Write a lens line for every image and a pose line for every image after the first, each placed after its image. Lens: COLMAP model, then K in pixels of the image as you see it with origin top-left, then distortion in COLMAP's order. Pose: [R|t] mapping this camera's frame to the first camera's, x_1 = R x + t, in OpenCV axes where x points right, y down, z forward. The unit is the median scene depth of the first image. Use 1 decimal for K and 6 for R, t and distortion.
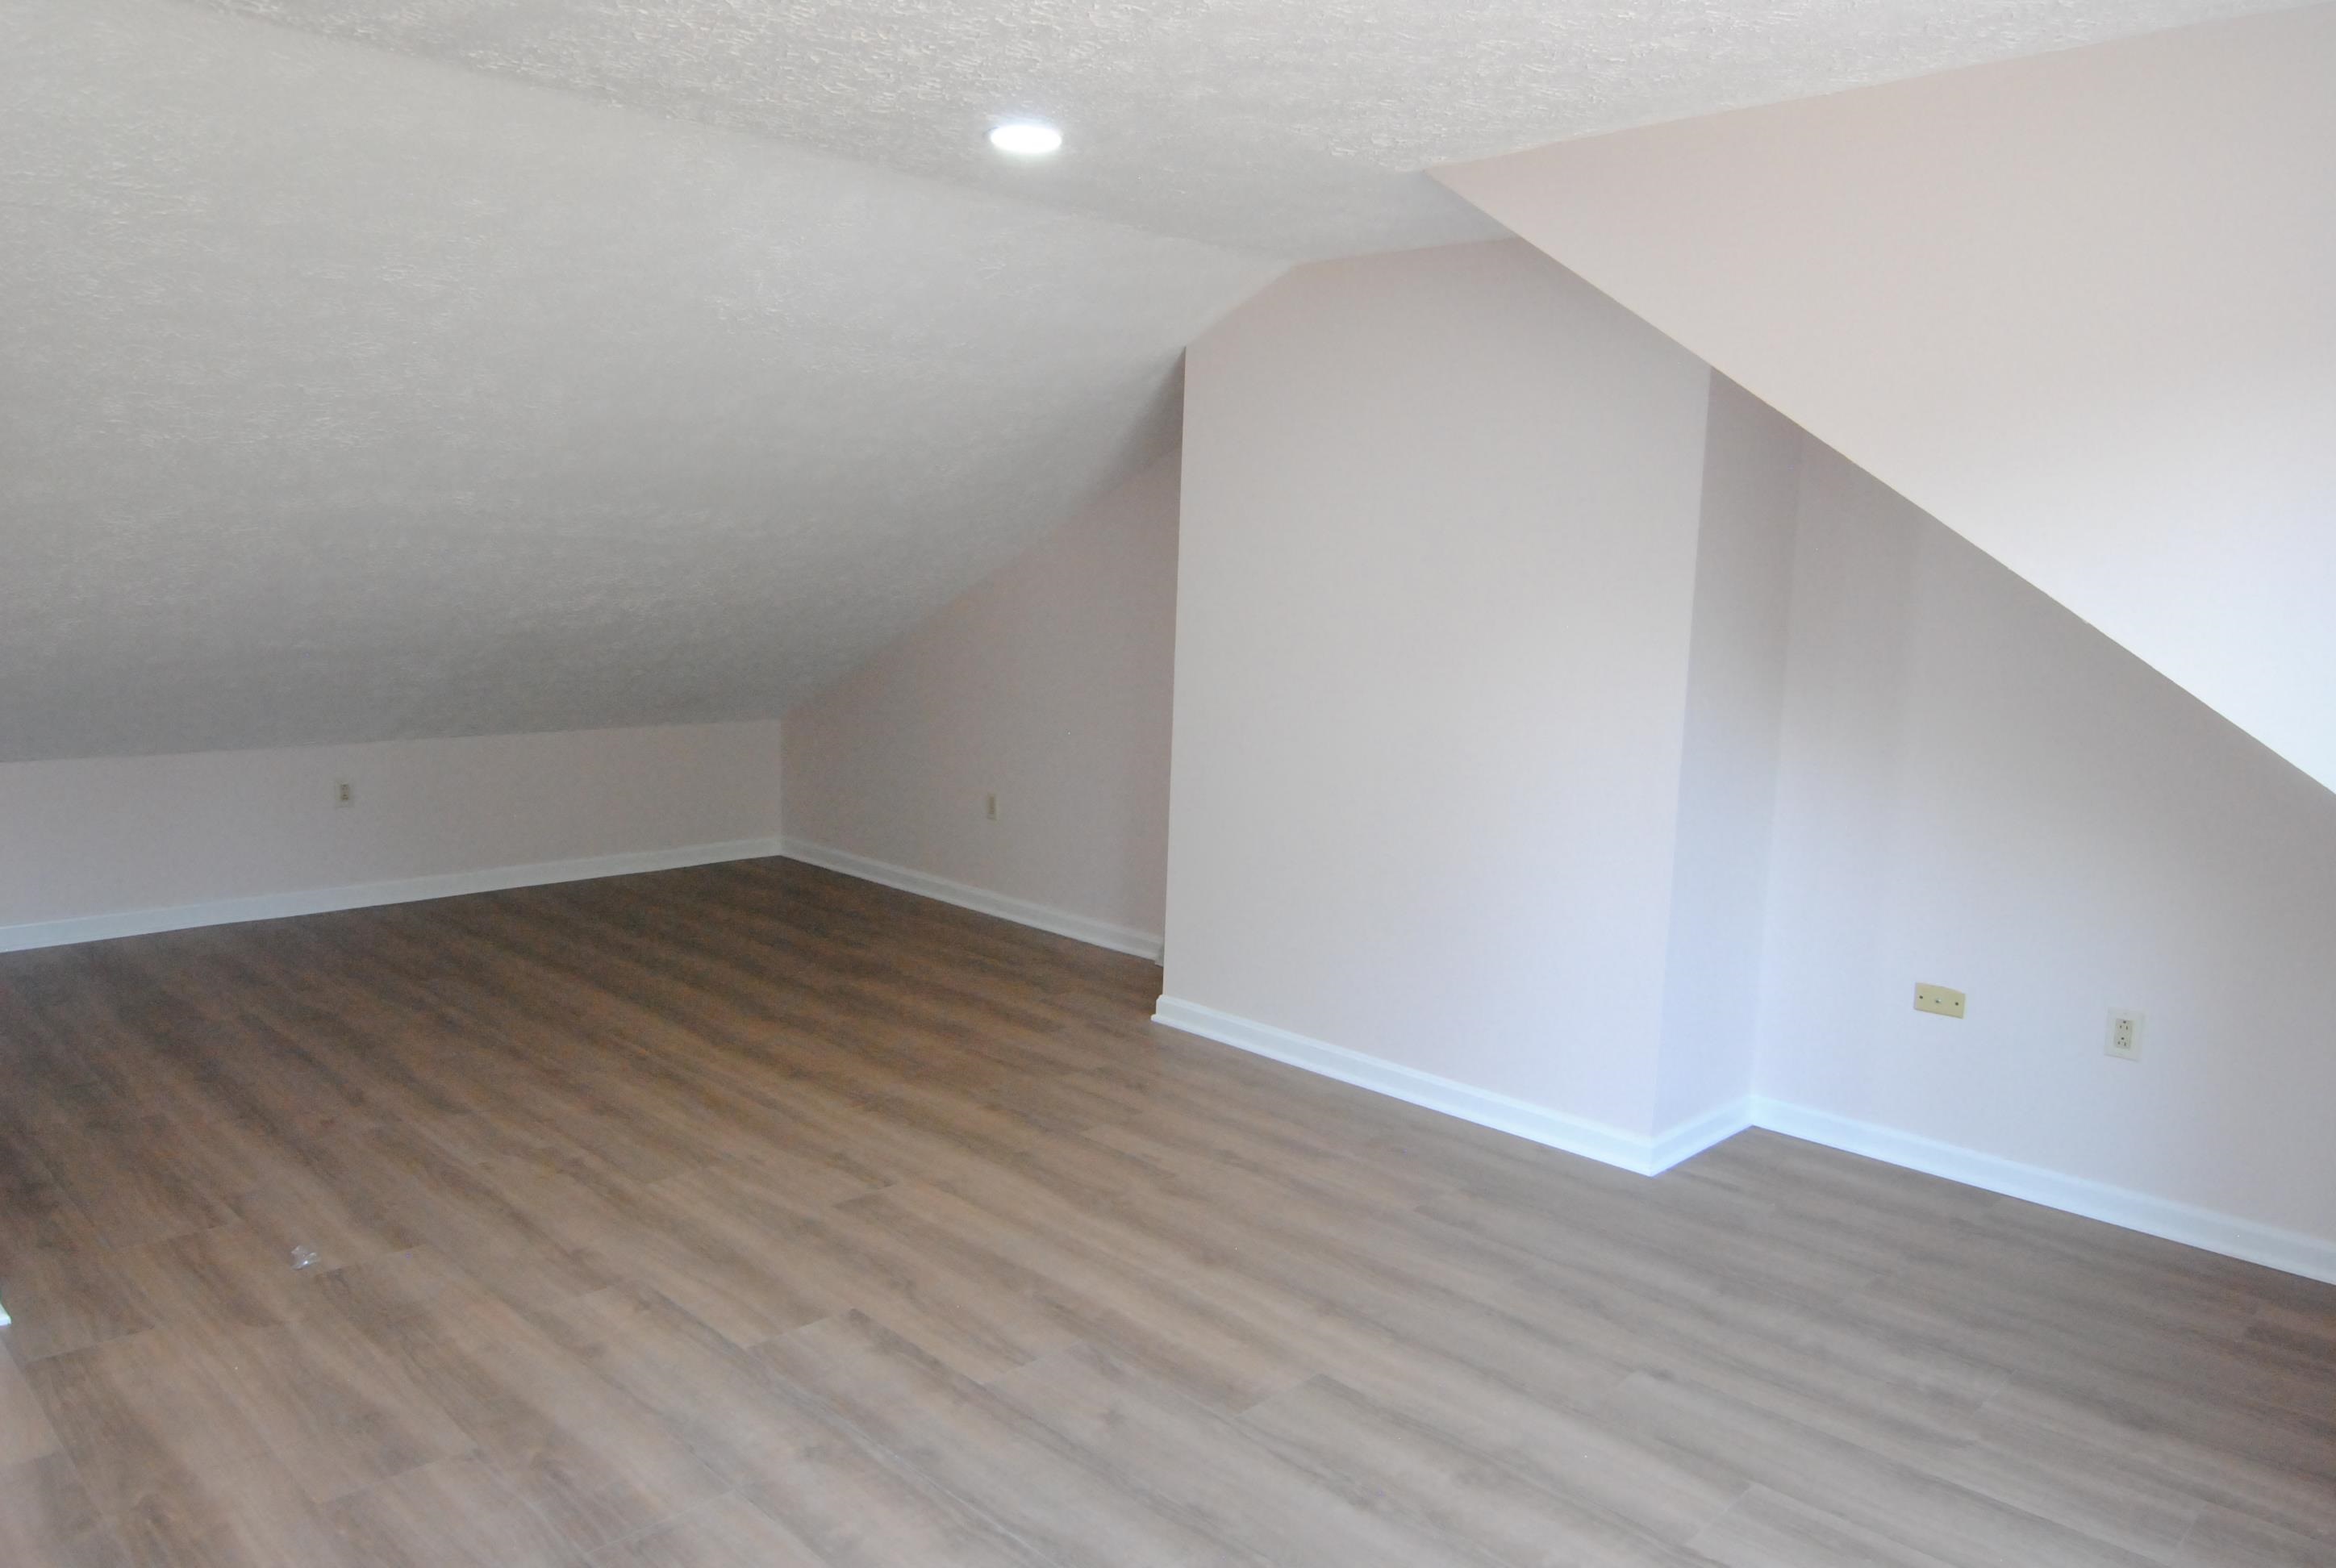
lens RADIAL K [[1594.9, 0, 1189.4], [0, 1594.9, 787.3], [0, 0, 1]] dist [-0.001350, -0.016486]
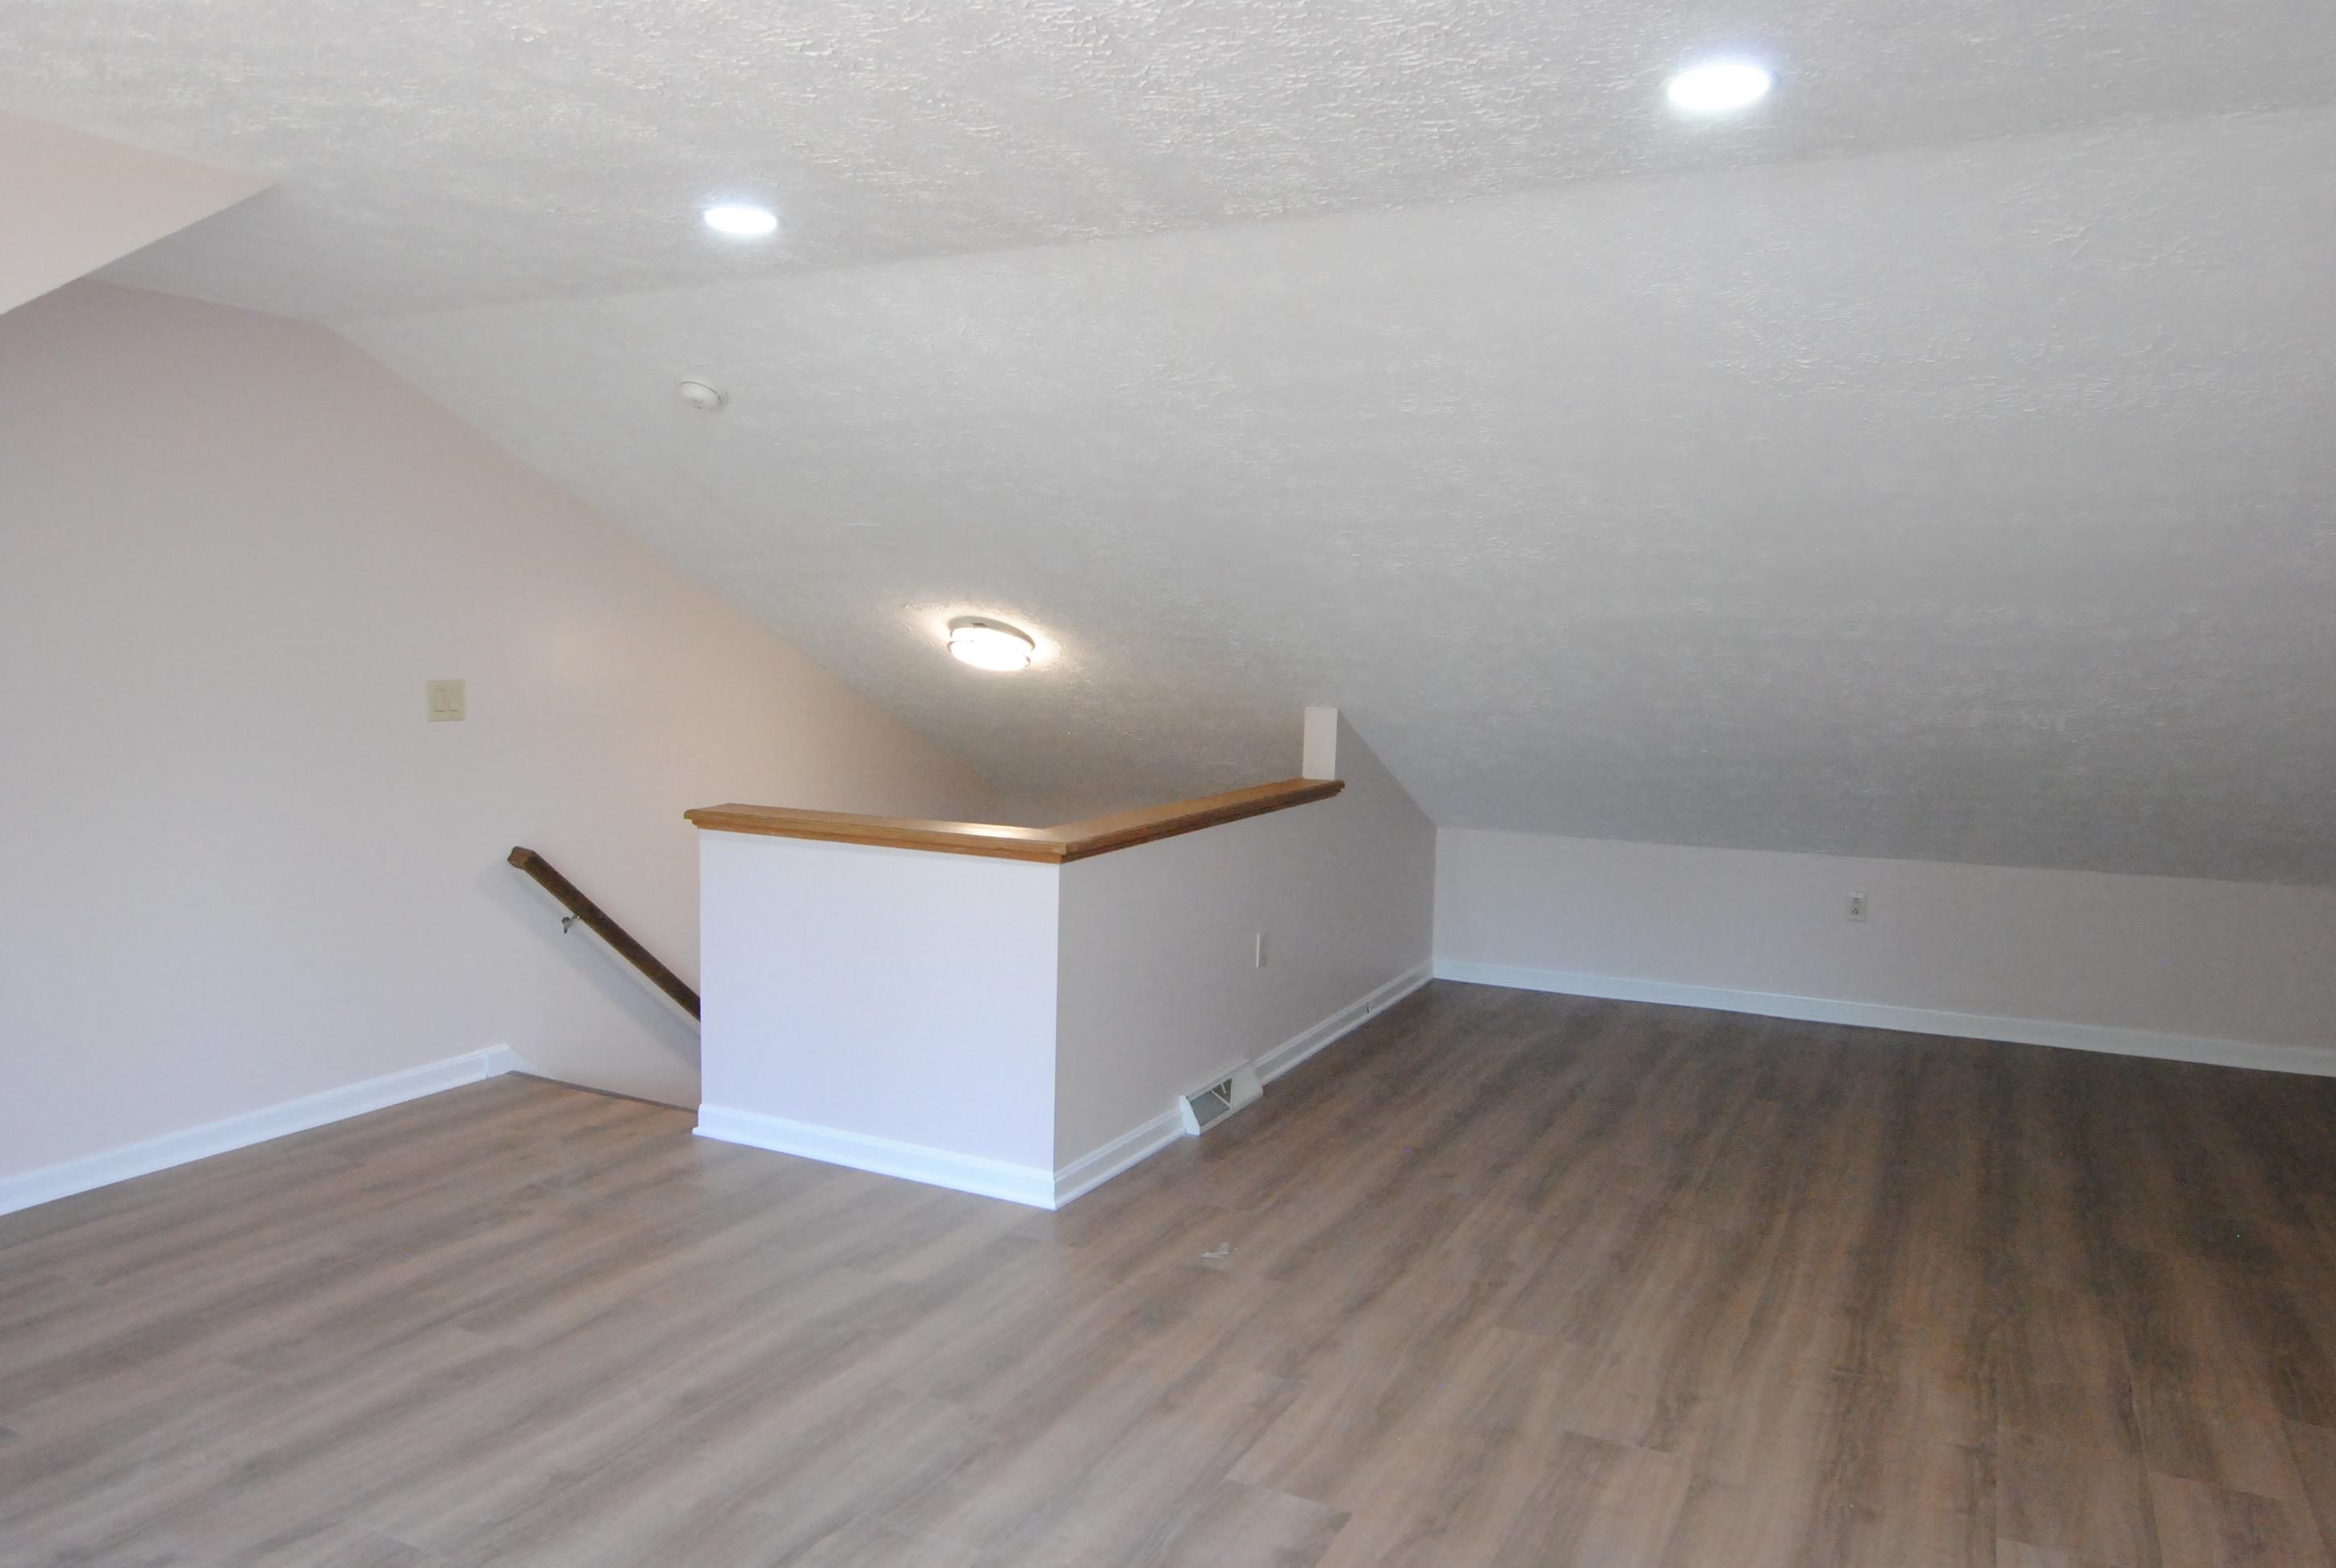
lens RADIAL K [[1594.9, 0, 1185.6], [0, 1594.9, 781.8], [0, 0, 1]] dist [-0.001350, -0.016486]
pose [[0.297604, 0.059788, -0.952815, 0.525092], [-0.137567, 0.990307, 0.019173, -0.065644], [0.944726, 0.125370, 0.302944, 0.561469]]
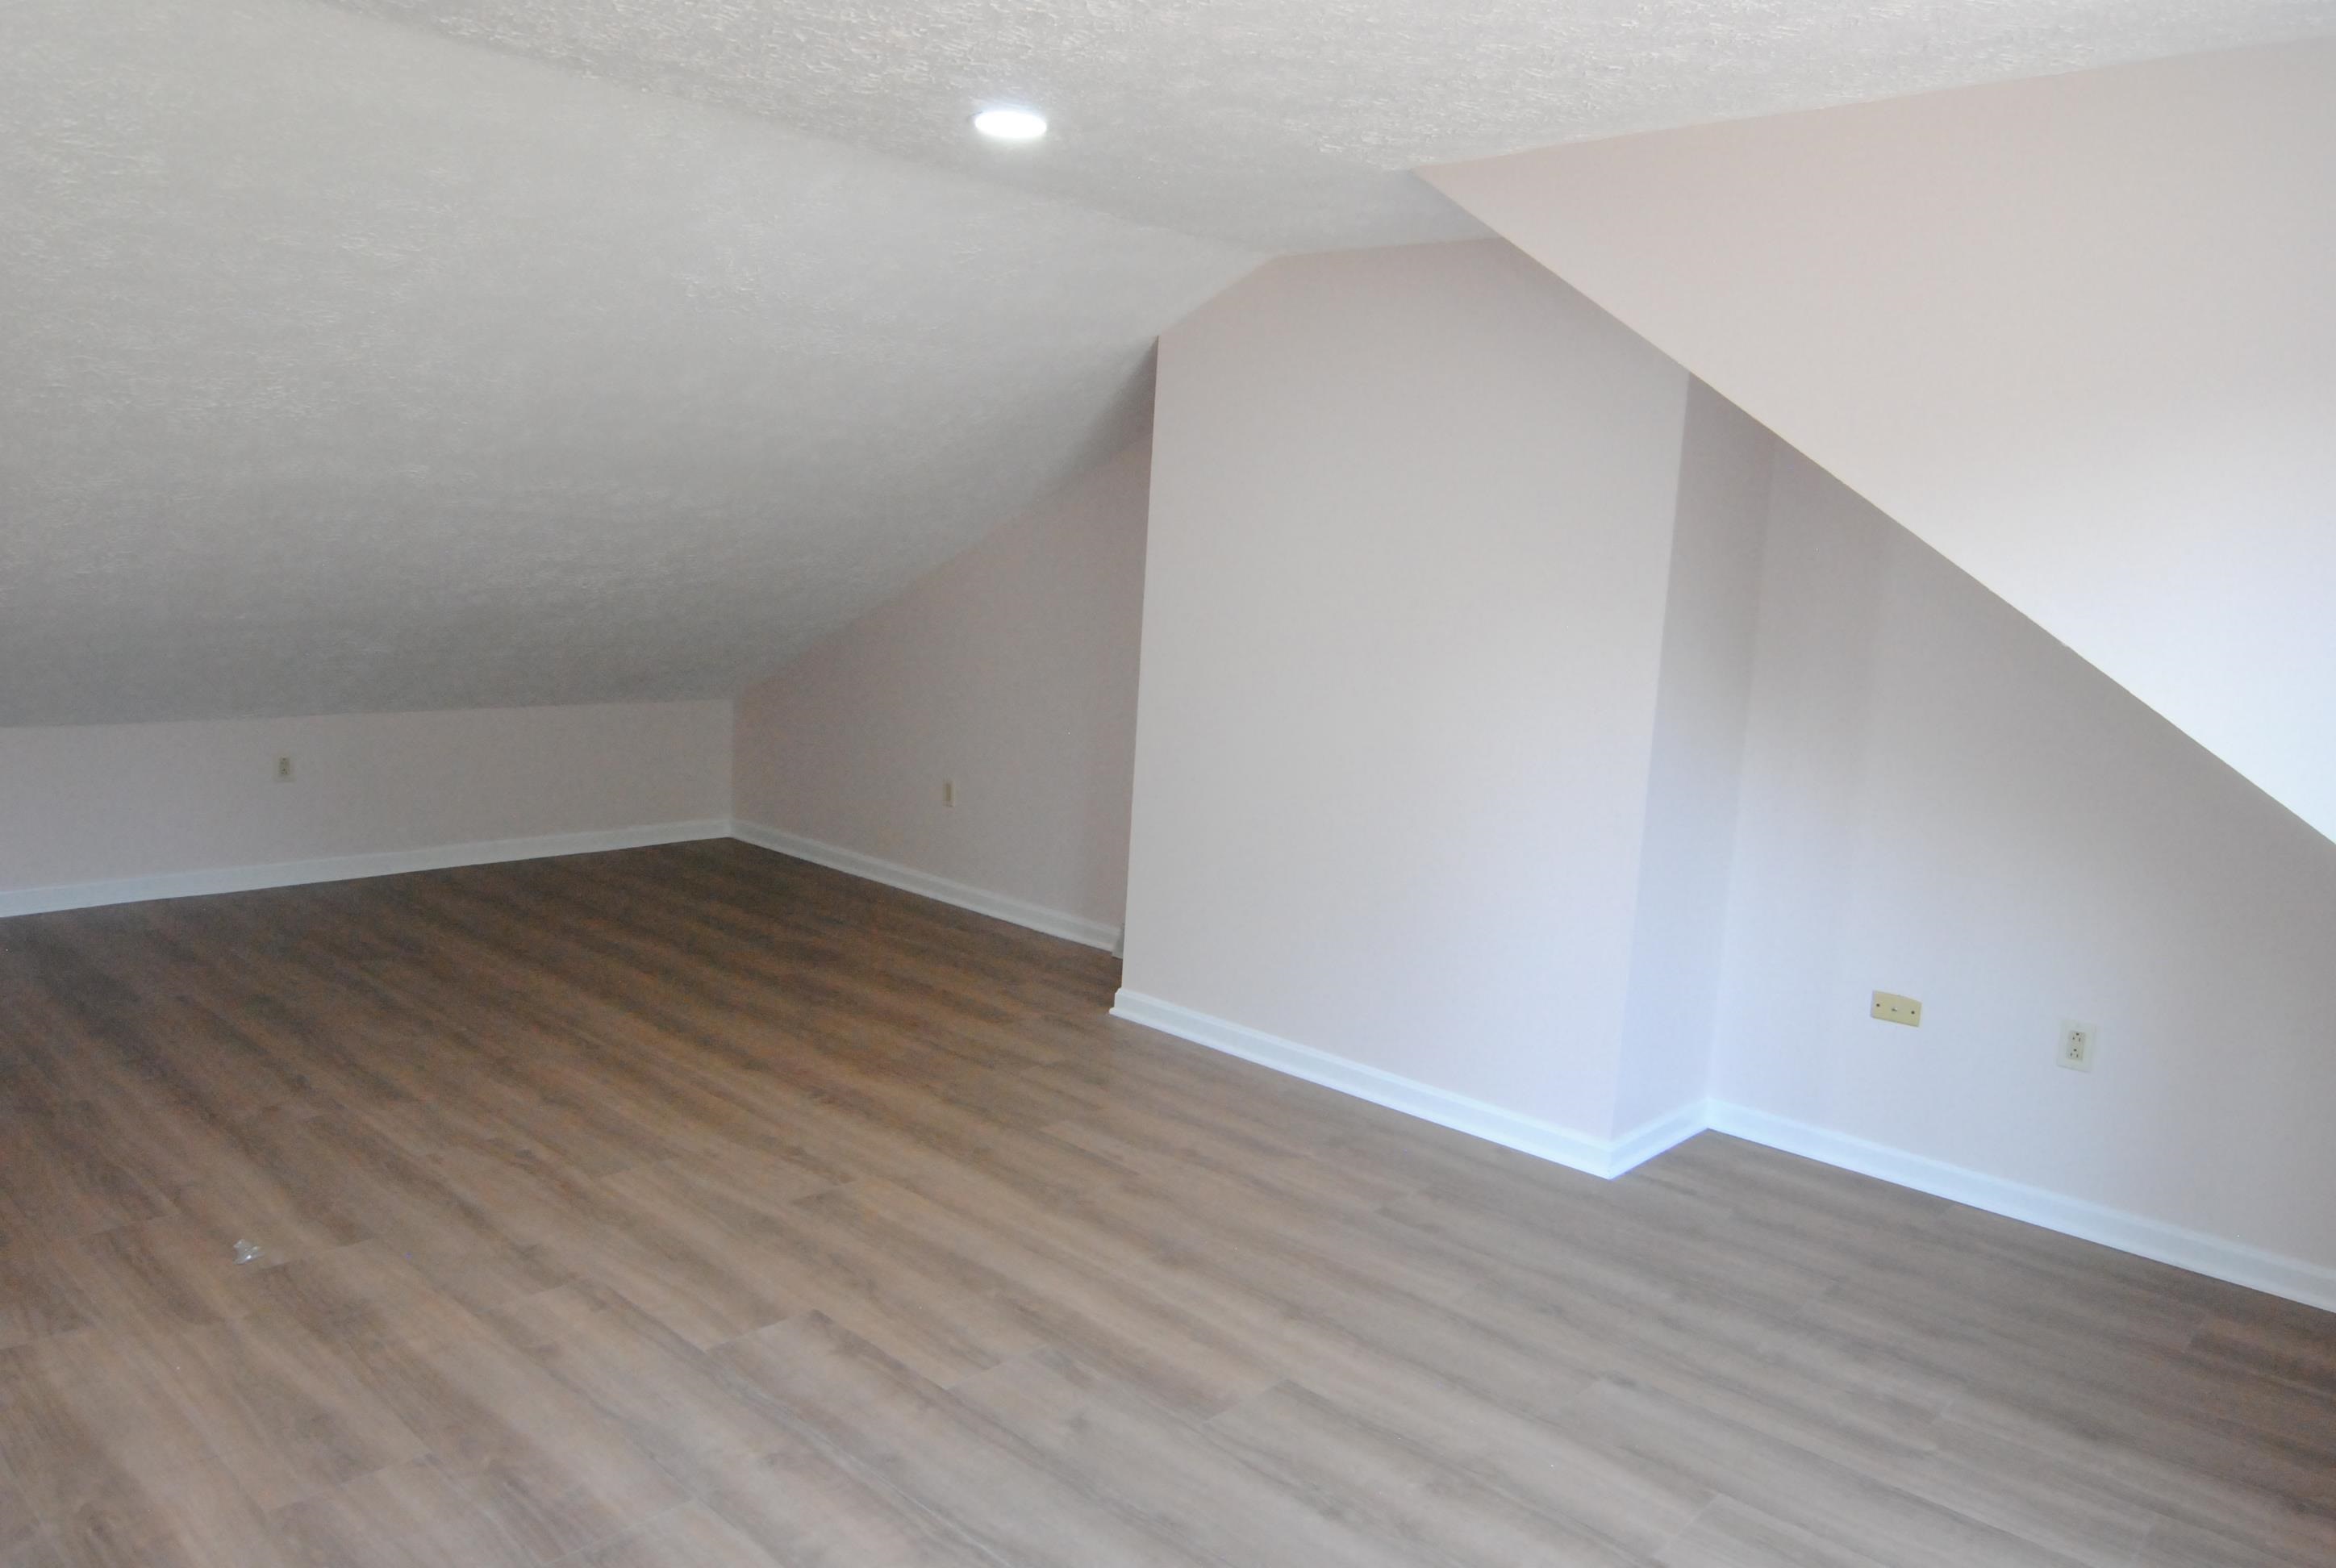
lens RADIAL K [[1594.9, 0, 1188.8], [0, 1594.9, 787.0], [0, 0, 1]] dist [-0.001350, -0.016486]
pose [[0.999196, 0.019237, 0.035181, -0.018736], [-0.019640, 0.999745, 0.011144, -0.011097], [-0.034958, -0.011826, 0.999319, 0.008959]]
